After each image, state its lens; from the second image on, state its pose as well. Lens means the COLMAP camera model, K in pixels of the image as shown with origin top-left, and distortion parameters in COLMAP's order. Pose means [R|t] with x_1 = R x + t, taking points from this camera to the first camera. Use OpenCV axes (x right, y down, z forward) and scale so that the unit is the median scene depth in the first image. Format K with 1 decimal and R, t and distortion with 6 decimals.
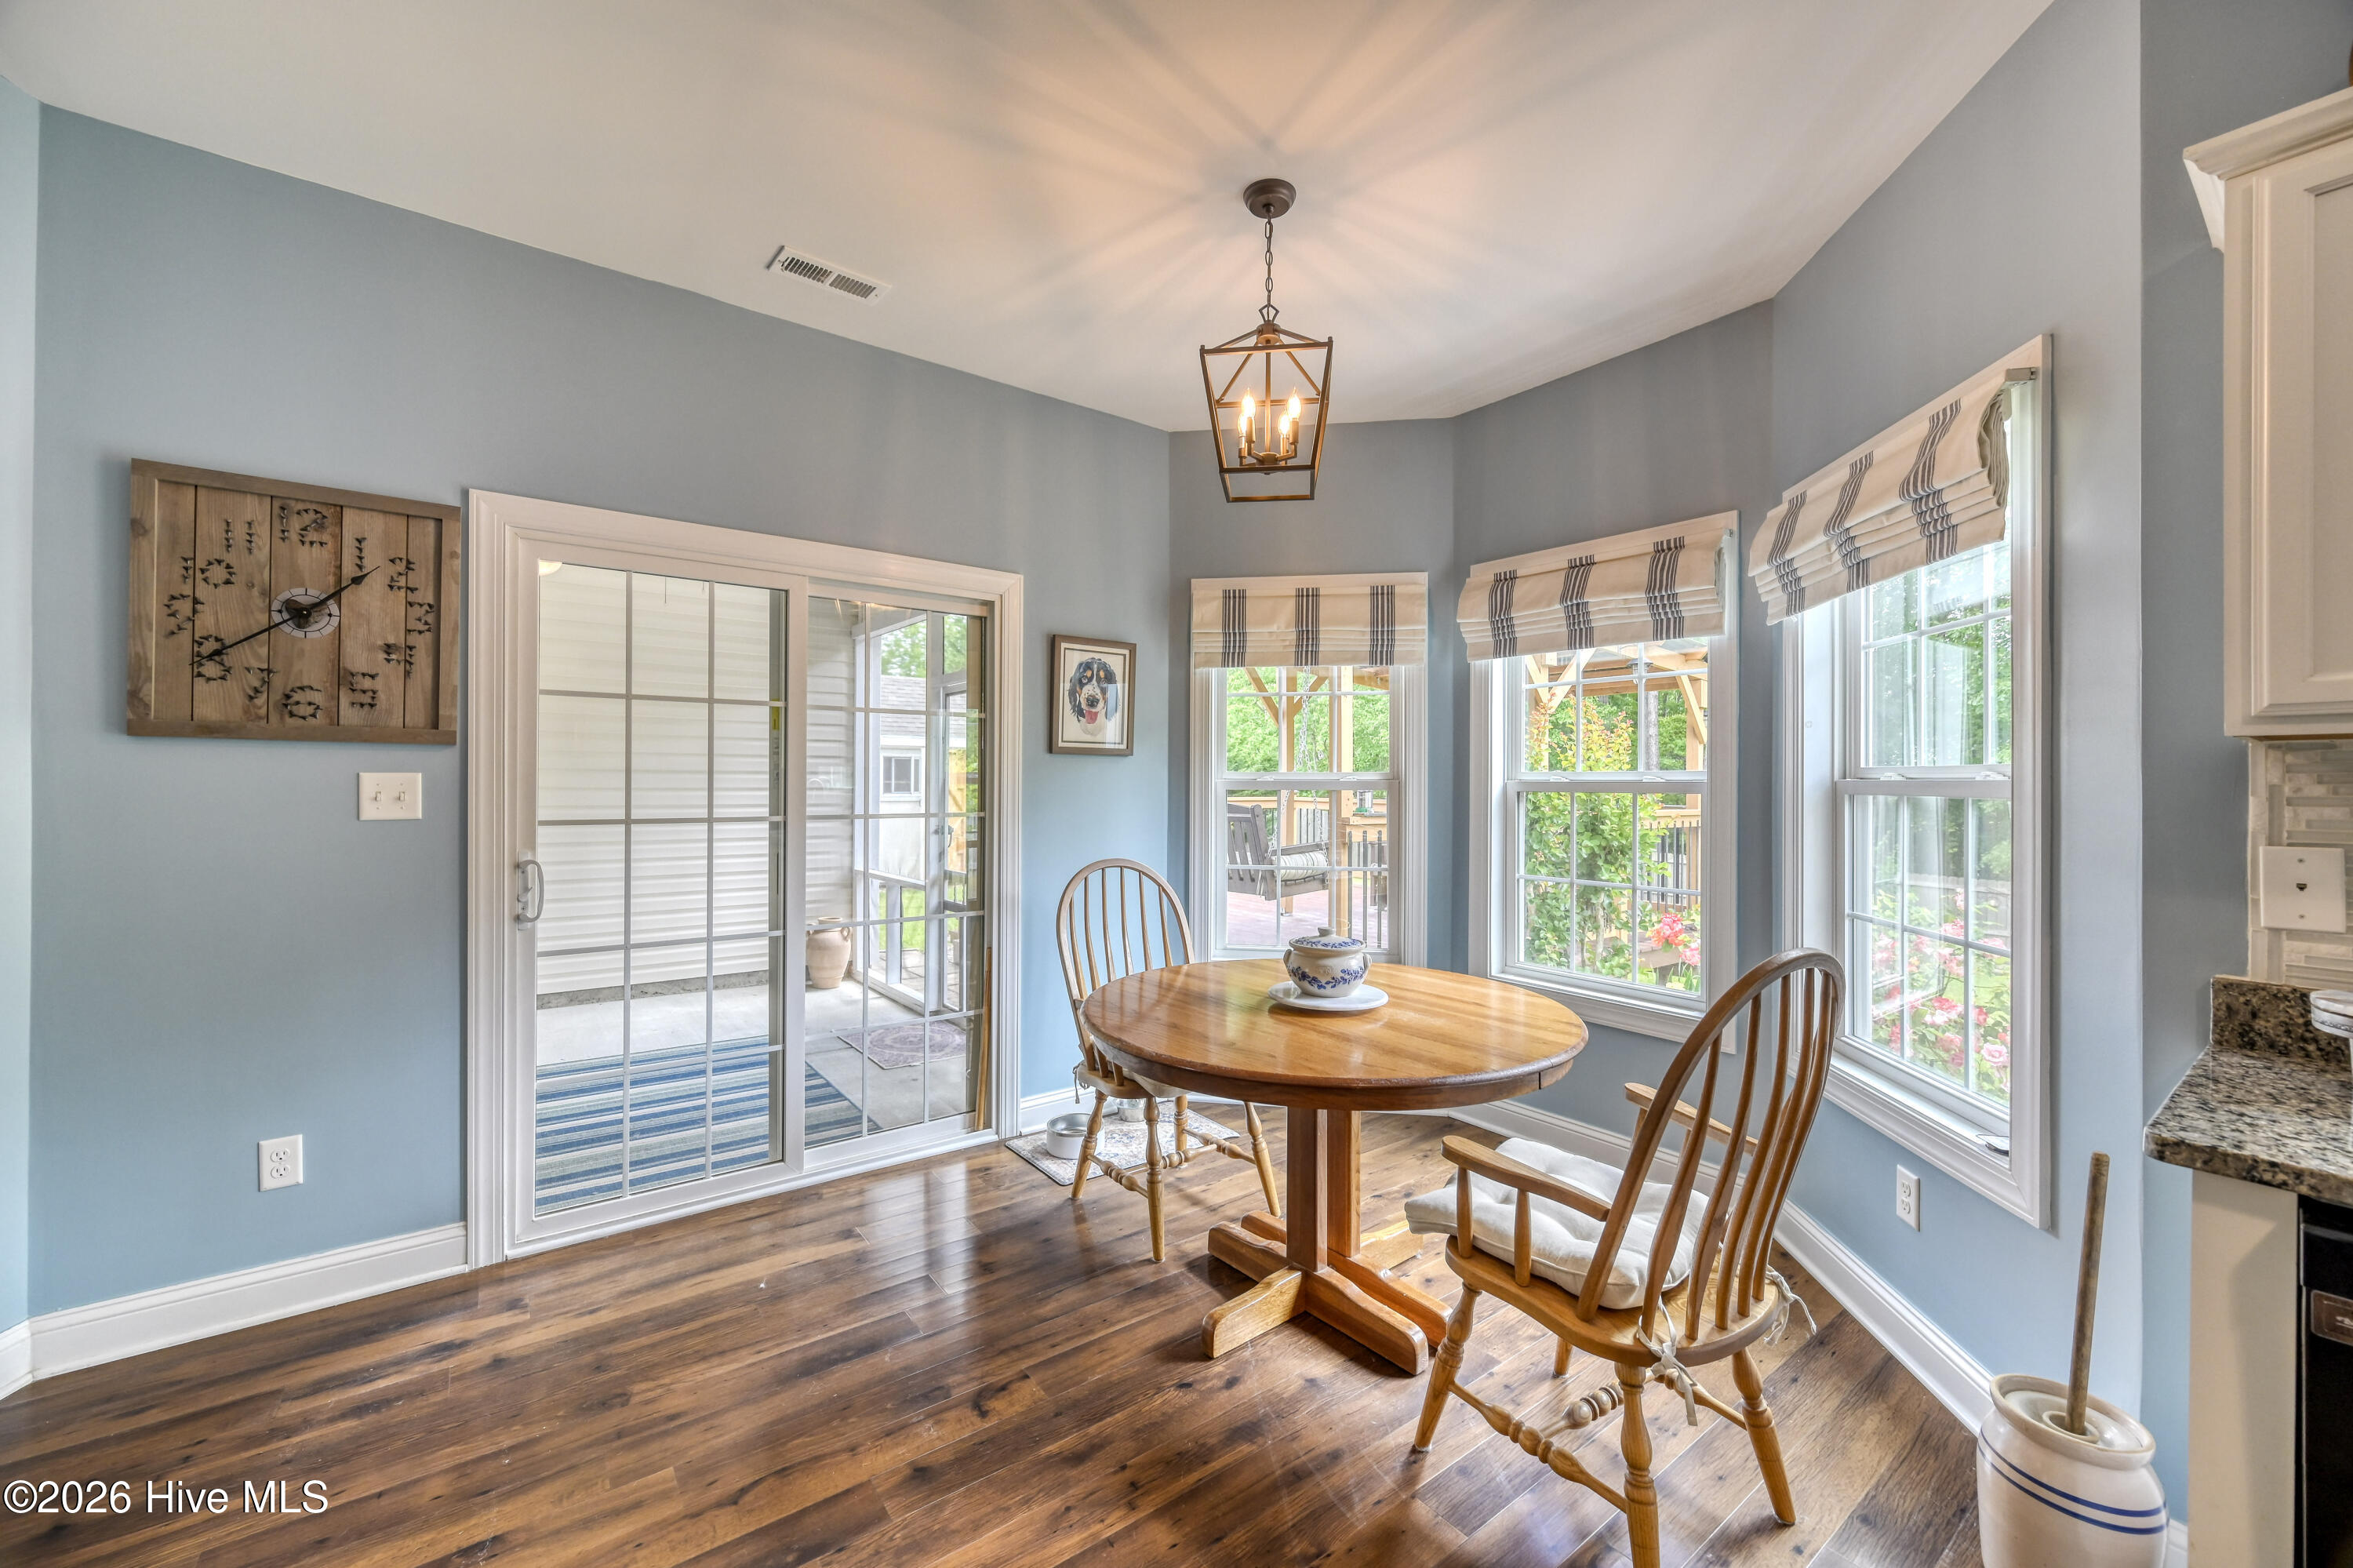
lens RADIAL K [[927.1, 0, 1175.0], [0, 927.1, 782.8], [0, 0, 1]] dist [0.001068, -0.000150]
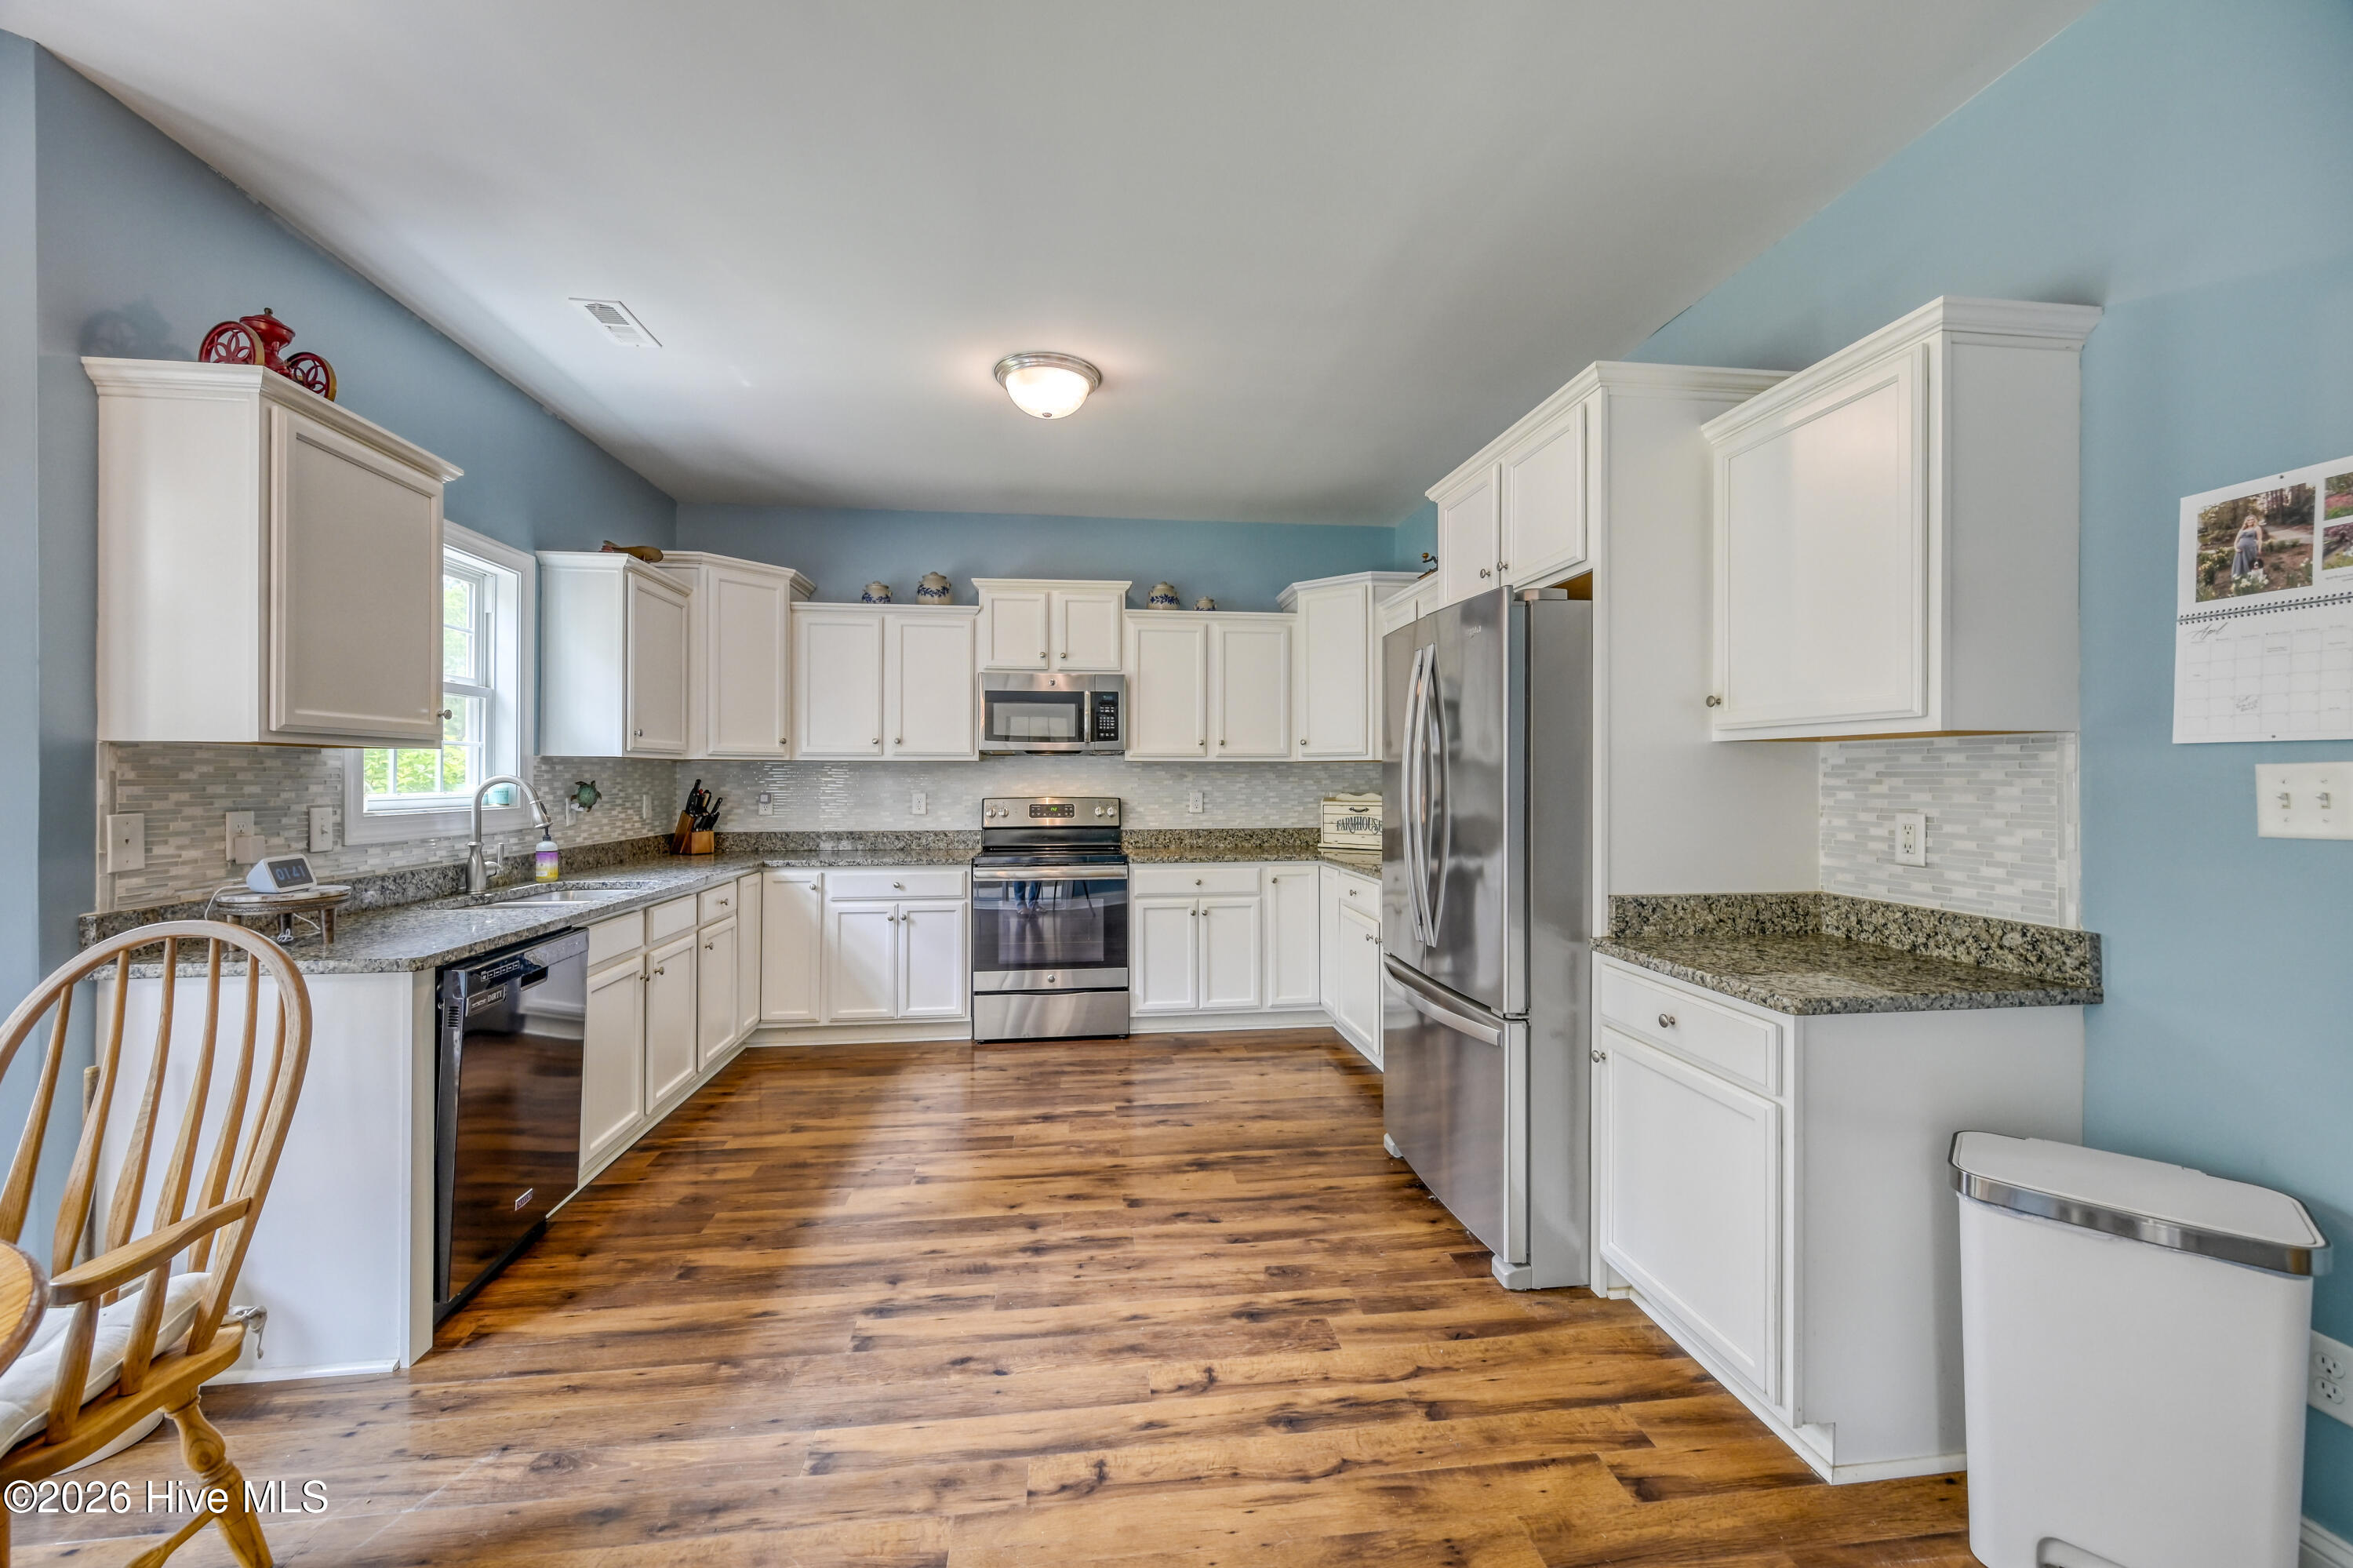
lens RADIAL K [[927.1, 0, 1175.9], [0, 927.1, 773.0], [0, 0, 1]] dist [0.001068, -0.000150]
pose [[-0.868308, -0.007316, 0.495971, -0.909515], [-0.009169, 0.999957, -0.001303, -0.007902], [-0.495940, -0.005678, -0.868338, 1.405392]]
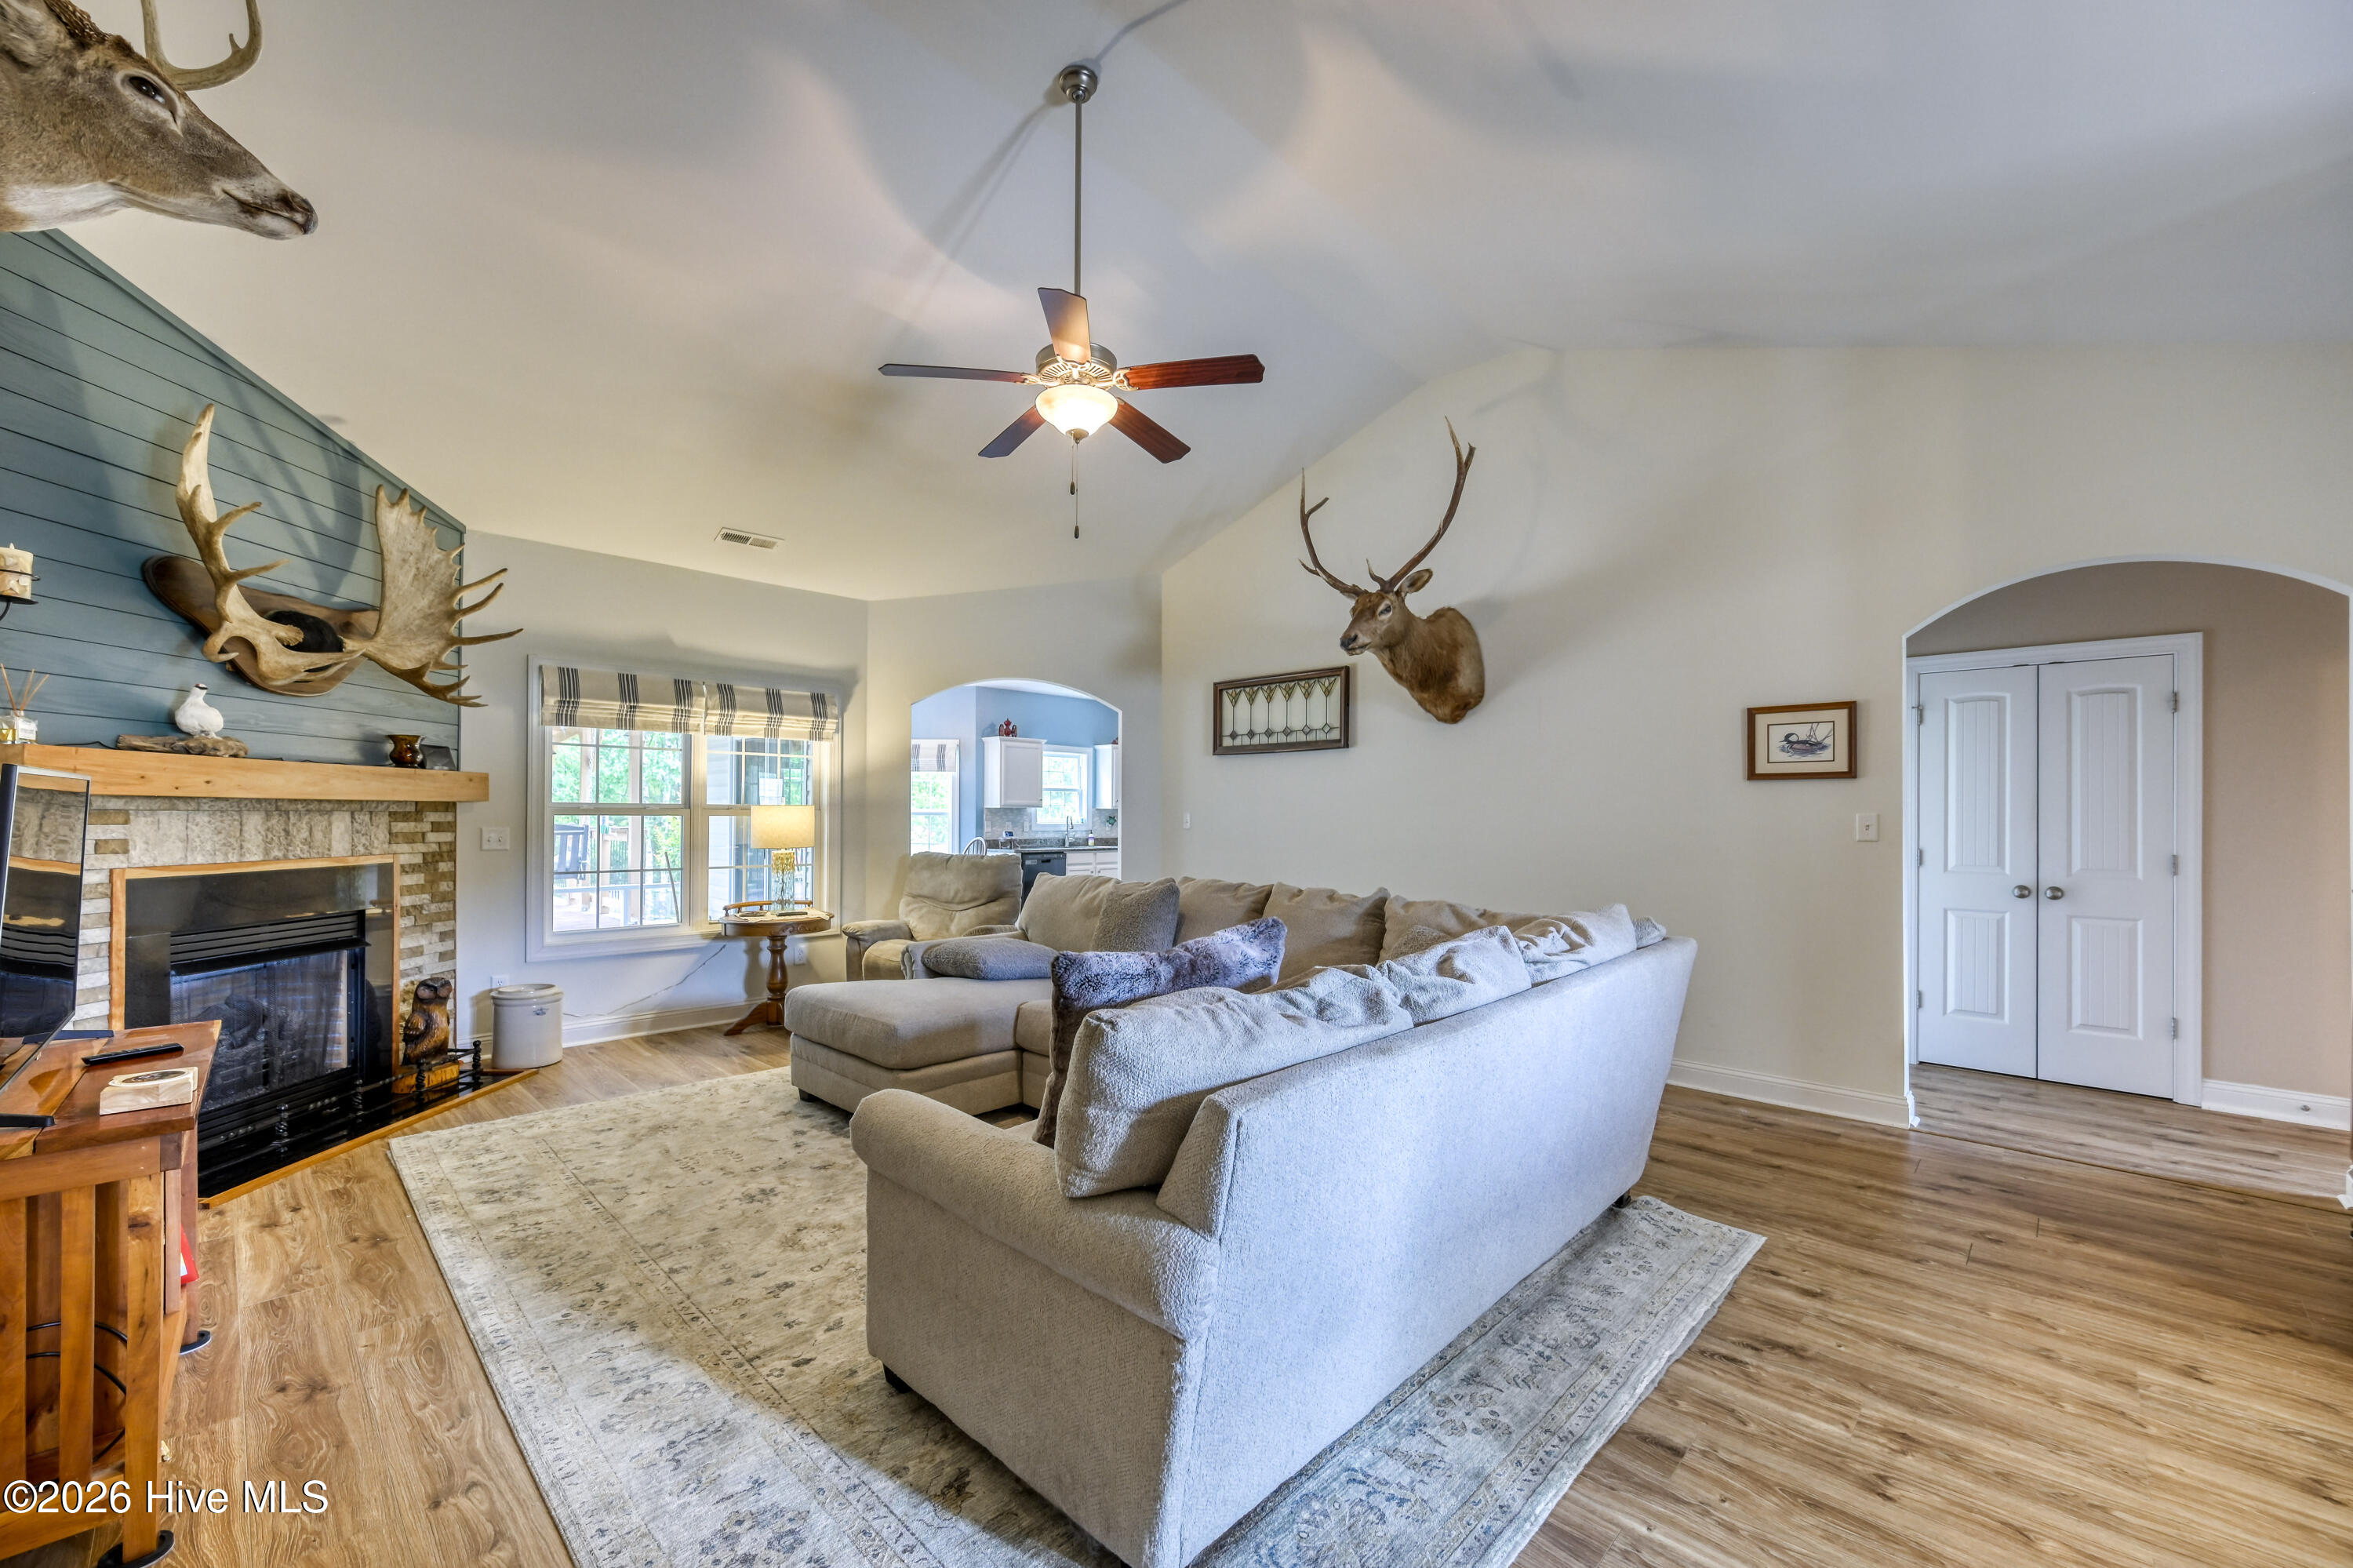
lens RADIAL K [[927.1, 0, 1179.1], [0, 927.1, 810.3], [0, 0, 1]] dist [0.001068, -0.000150]
pose [[-0.163745, -0.004243, 0.986494, -6.432211], [-0.008024, 0.999963, 0.002969, -0.056410], [-0.986470, -0.007429, -0.163773, 0.677626]]
